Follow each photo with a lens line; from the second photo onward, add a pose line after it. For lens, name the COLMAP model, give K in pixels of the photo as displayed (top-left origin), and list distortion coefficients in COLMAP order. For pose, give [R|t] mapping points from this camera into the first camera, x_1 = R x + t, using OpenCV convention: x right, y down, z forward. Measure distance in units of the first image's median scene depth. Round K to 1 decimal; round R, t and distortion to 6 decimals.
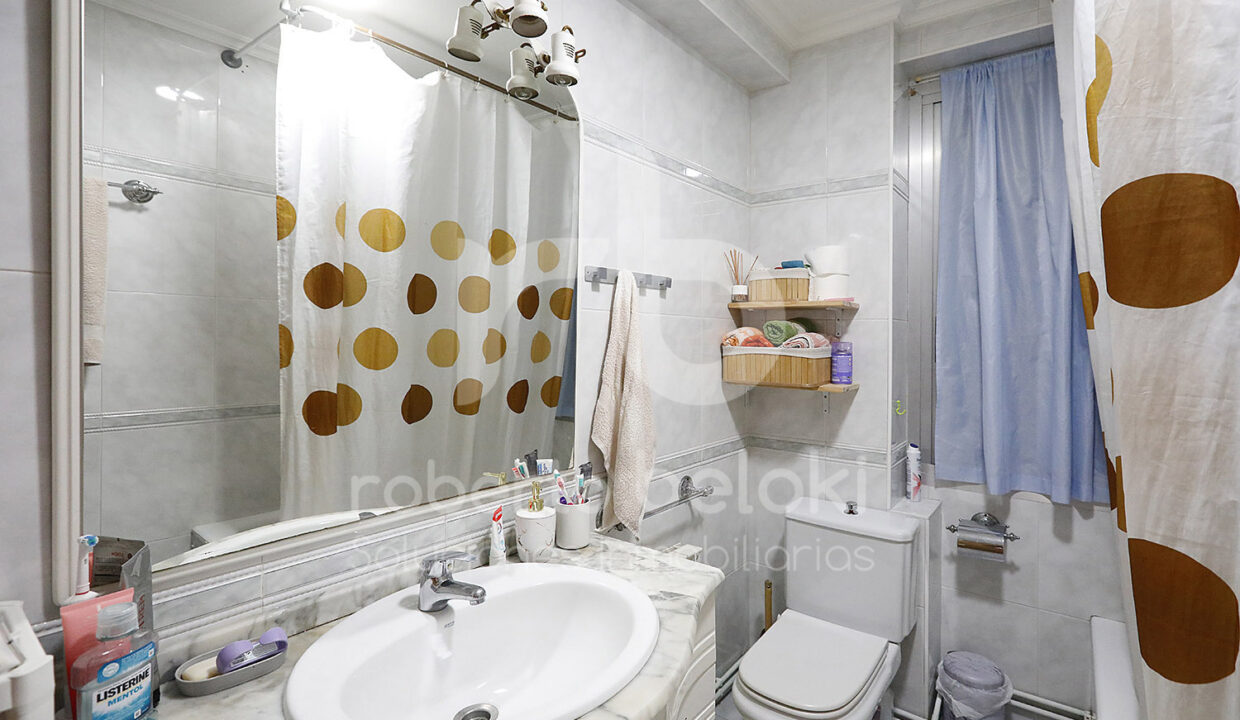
lens RADIAL K [[566.3, 0, 676.3], [0, 566.3, 348.4], [0, 0, 1]] dist [0.002918, 0.000459]
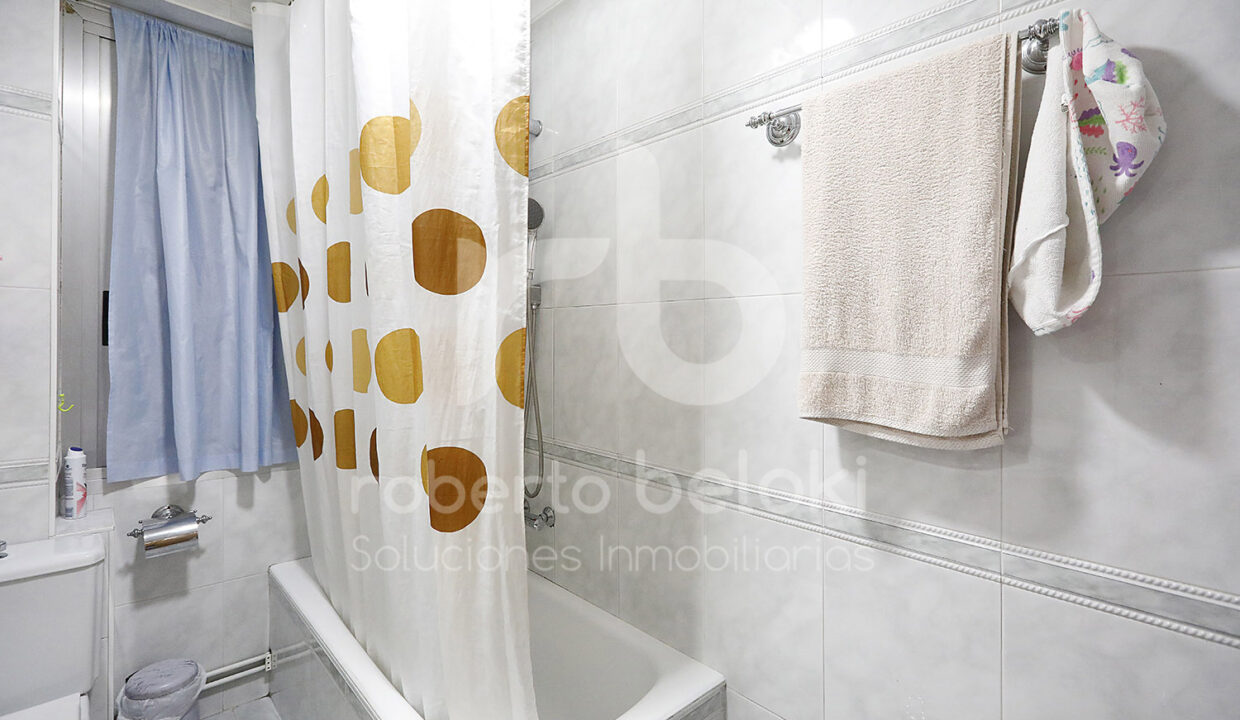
lens RADIAL K [[555.5, 0, 619.7], [0, 555.5, 334.7], [0, 0, 1]] dist [0.003678, 0.000423]
pose [[0.202573, 0.001273, 0.979266, -0.208581], [0.006676, 0.999974, -0.002681, 0.017165], [-0.979244, 0.007081, 0.202559, 0.086535]]
